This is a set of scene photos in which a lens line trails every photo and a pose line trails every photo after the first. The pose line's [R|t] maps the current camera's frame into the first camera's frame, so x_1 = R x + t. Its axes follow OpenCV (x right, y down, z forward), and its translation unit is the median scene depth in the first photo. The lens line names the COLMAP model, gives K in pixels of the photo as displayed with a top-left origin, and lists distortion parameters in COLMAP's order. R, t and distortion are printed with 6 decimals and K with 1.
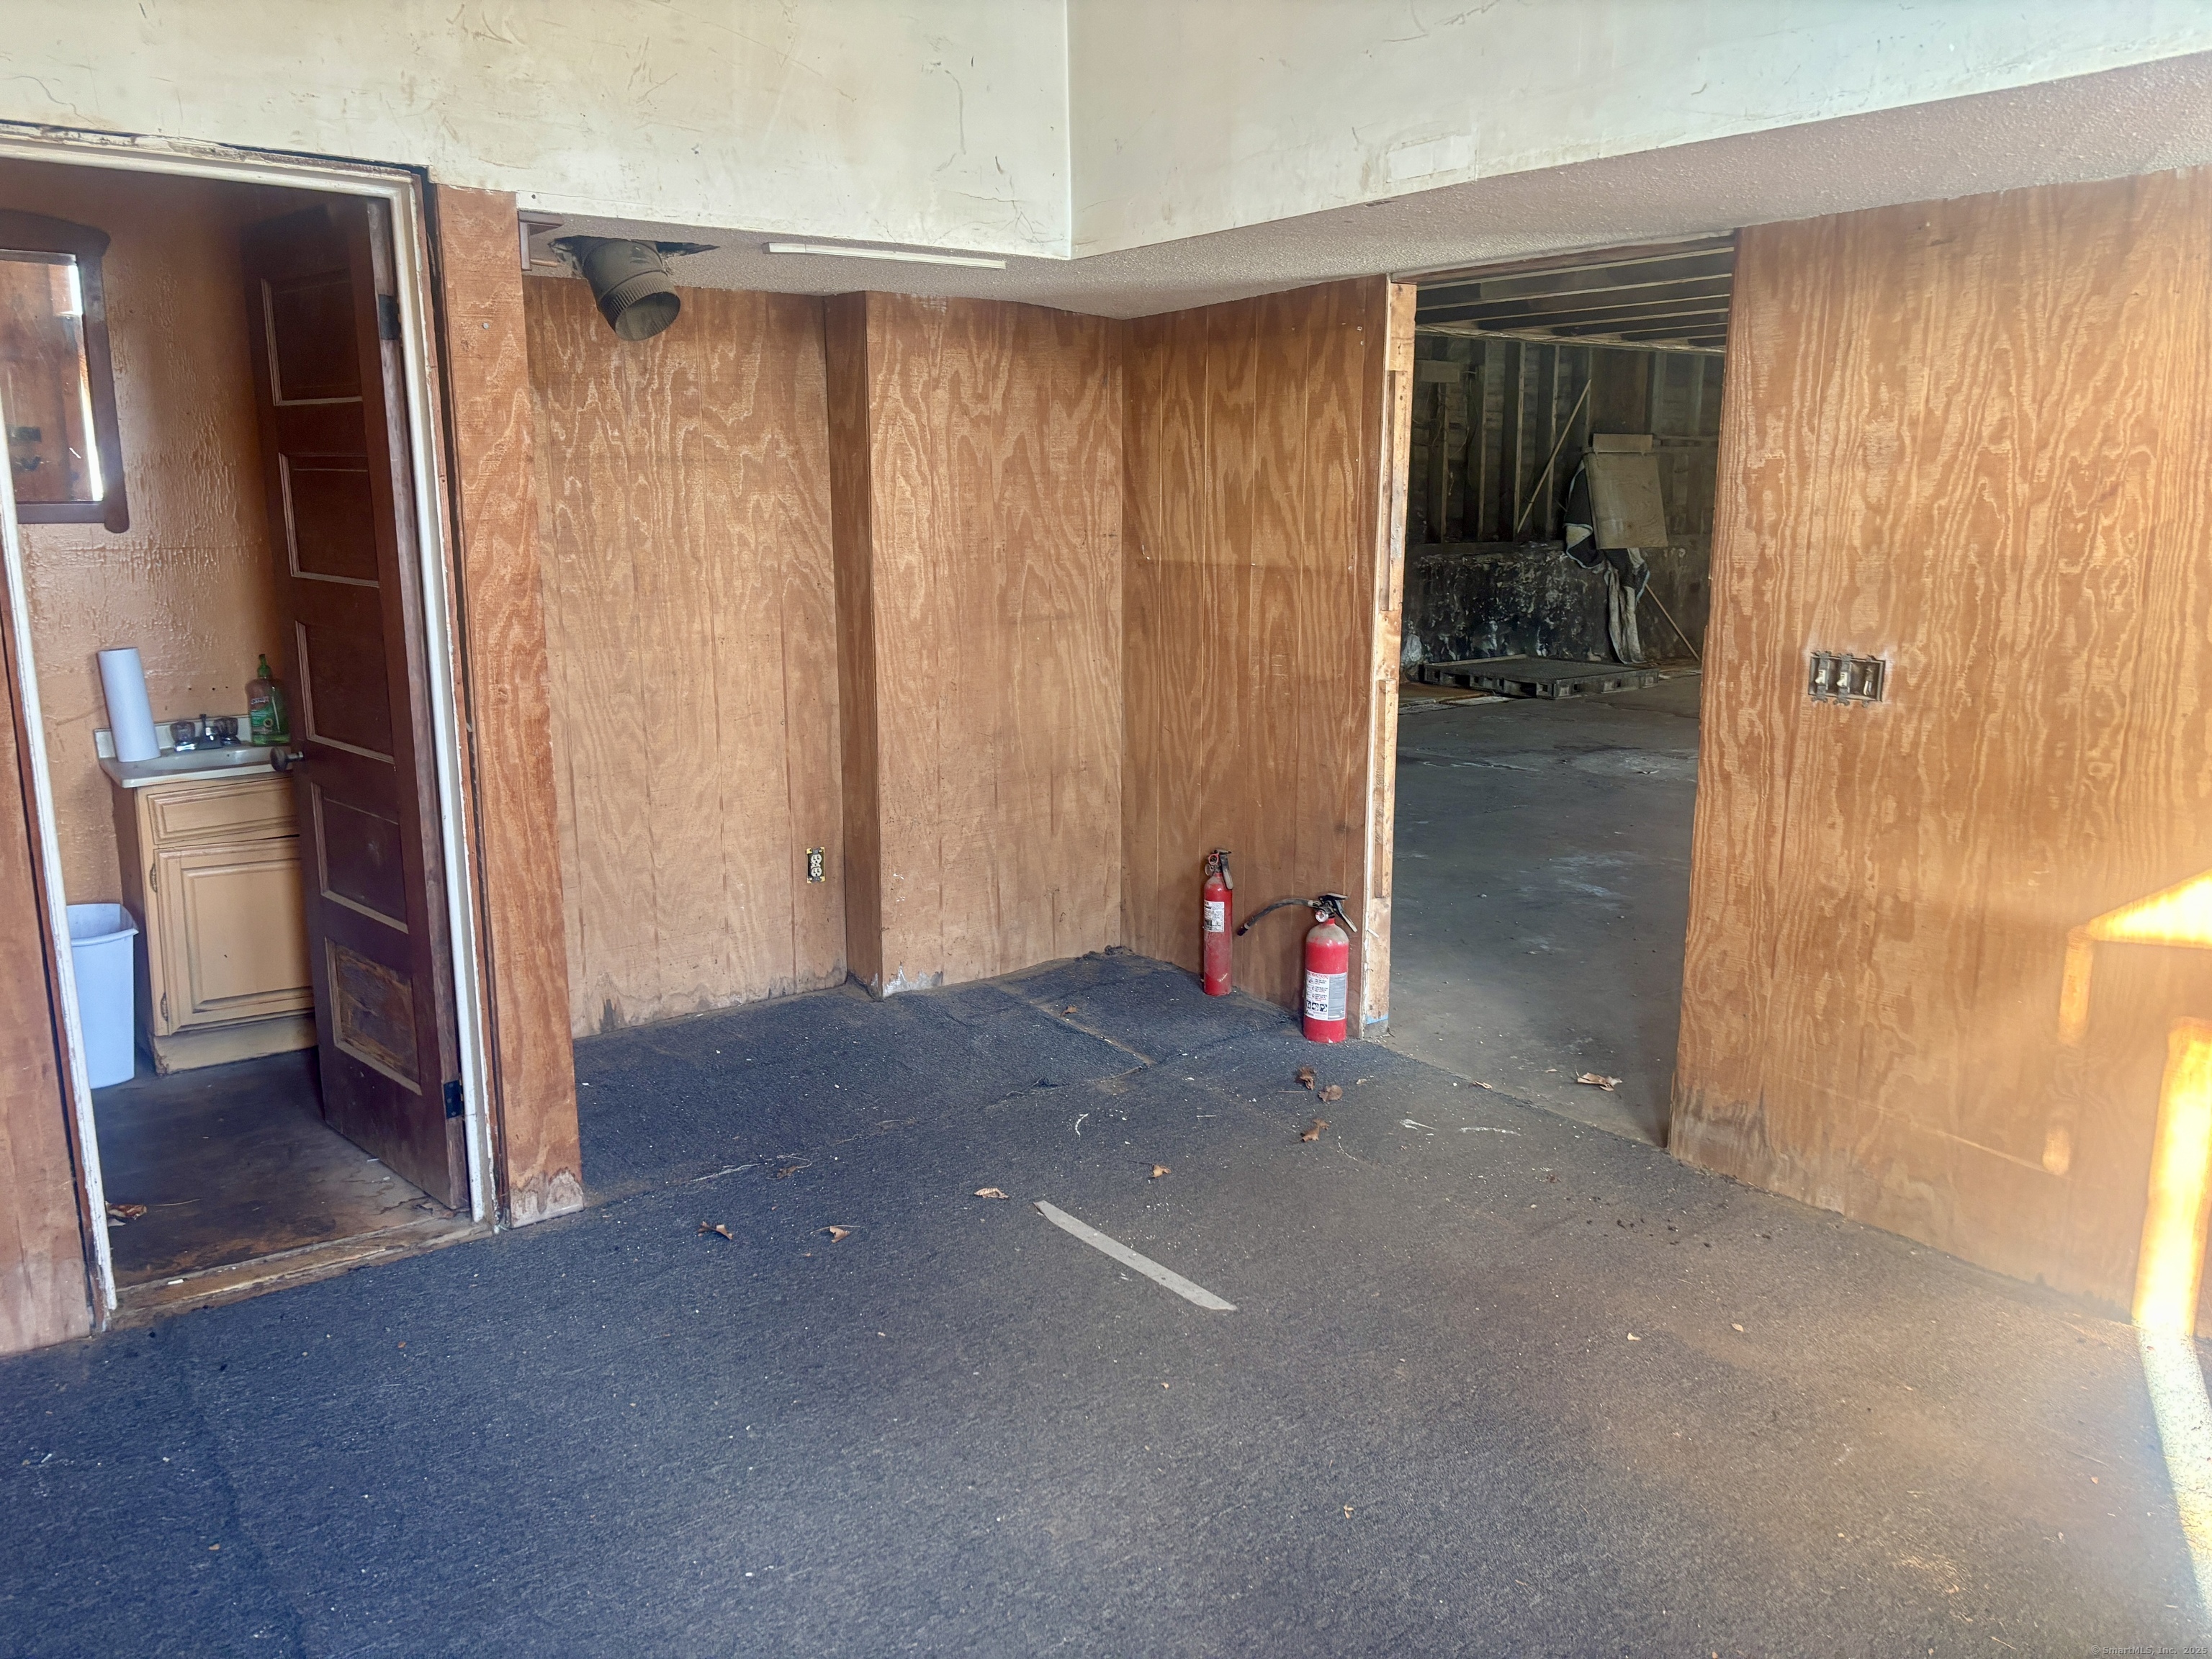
lens RADIAL K [[1656.2, 0, 1111.9], [0, 1656.2, 824.1], [0, 0, 1]] dist [0.055634, -0.070565]
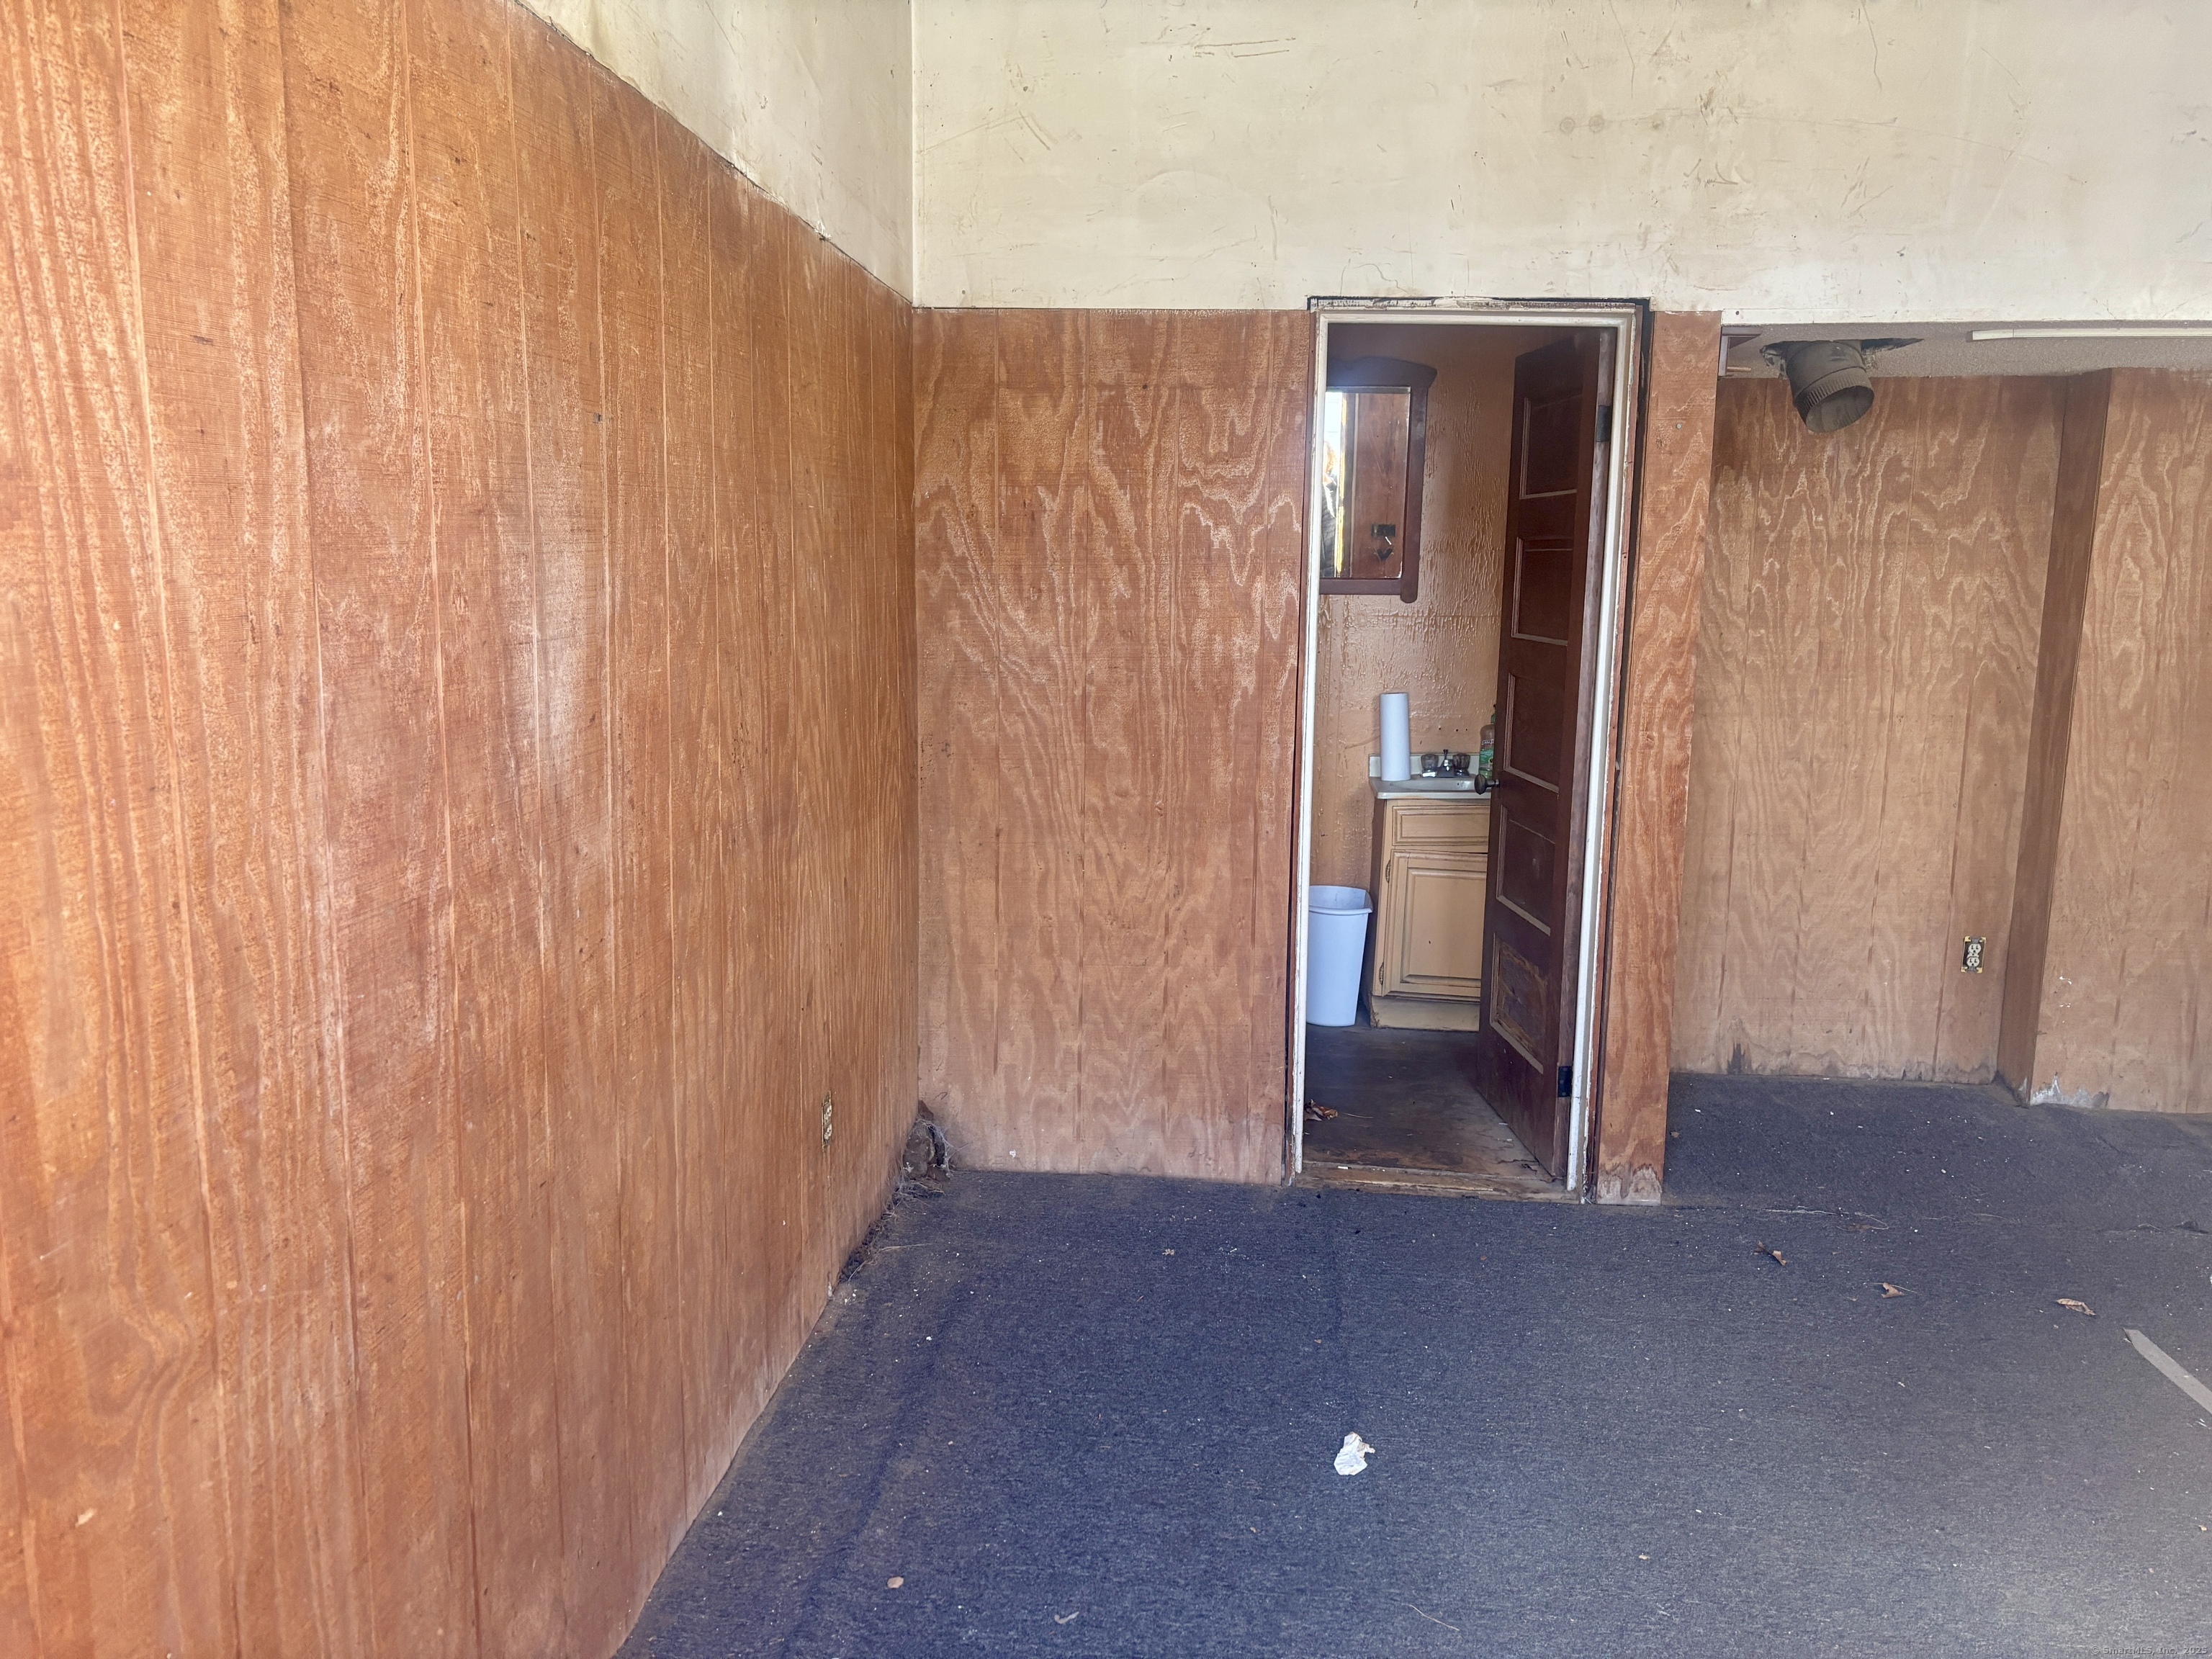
lens RADIAL K [[1639.7, 0, 1116.1], [0, 1639.7, 835.2], [0, 0, 1]] dist [0.082429, -0.096248]
pose [[0.739716, 0.116267, -0.662799, 0.115324], [-0.148878, 0.988829, 0.007303, 0.030477], [0.656244, 0.093275, 0.748762, -0.088909]]
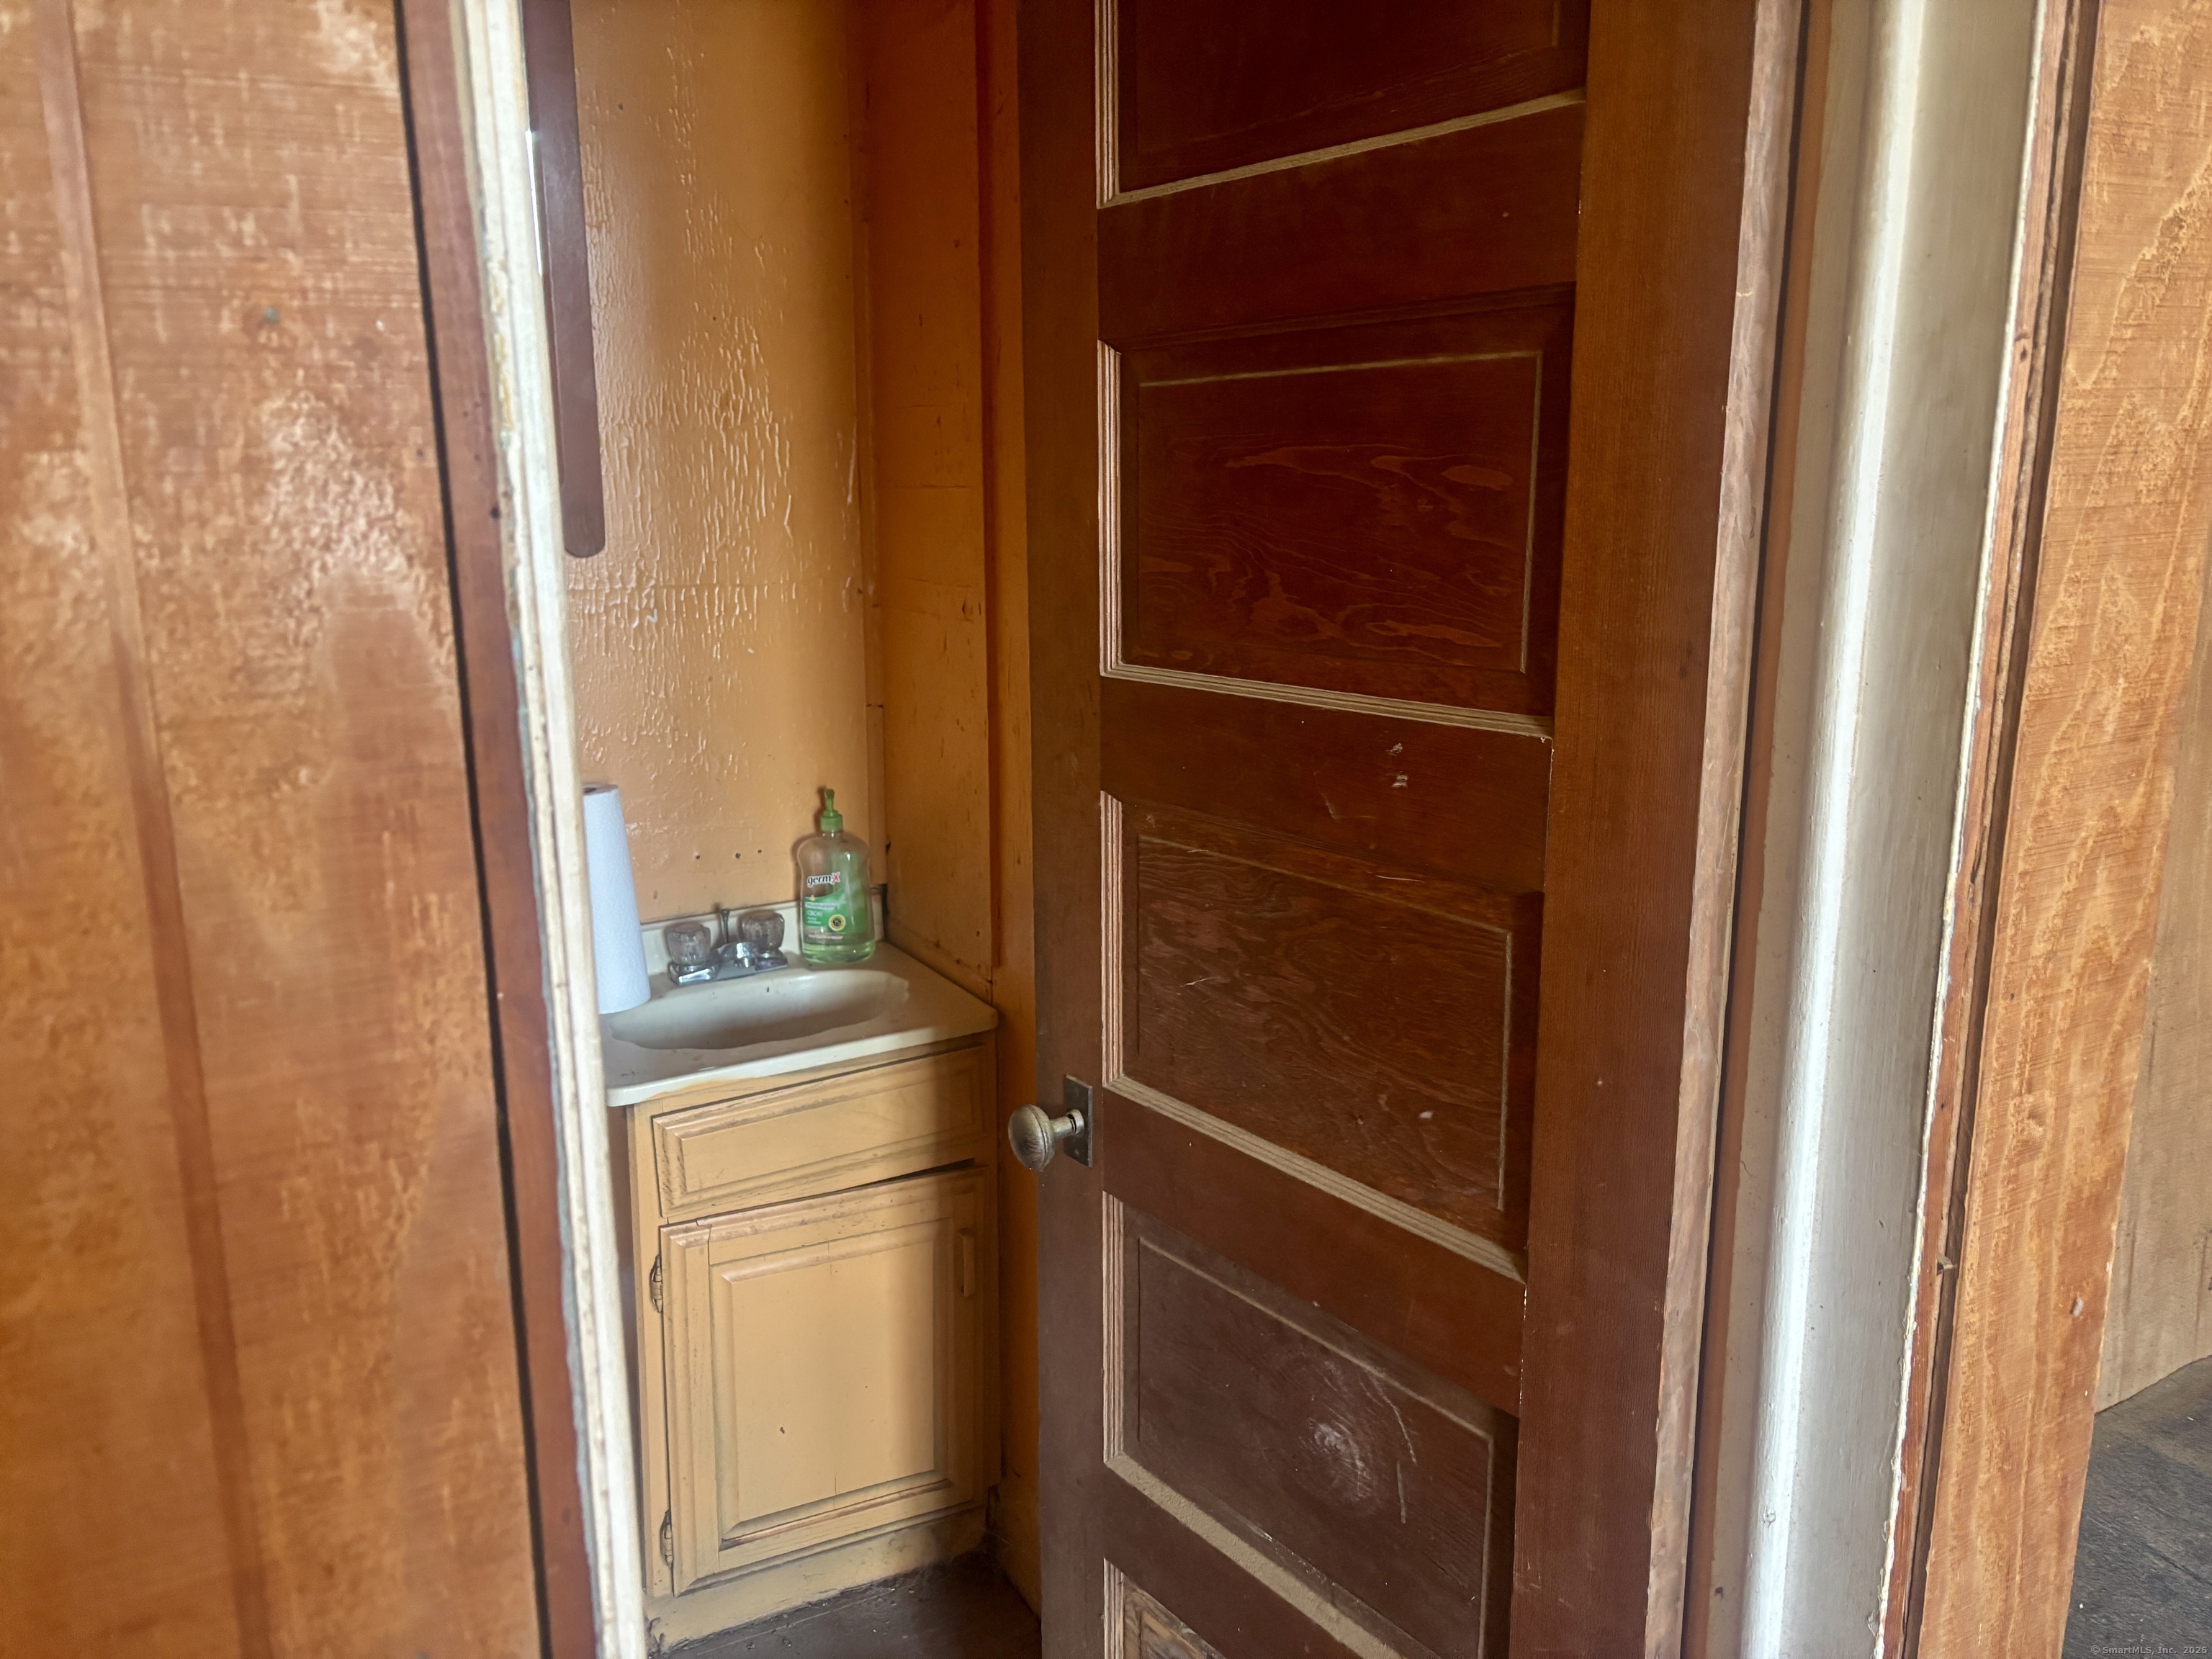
lens RADIAL K [[1675.3, 0, 1106.0], [0, 1675.3, 829.5], [0, 0, 1]] dist [-0.002717, 0.001061]
pose [[0.988382, 0.019383, -0.150750, -0.424303], [-0.020077, 0.999794, -0.003084, -0.109859], [0.150659, 0.006075, 0.988567, 0.616567]]
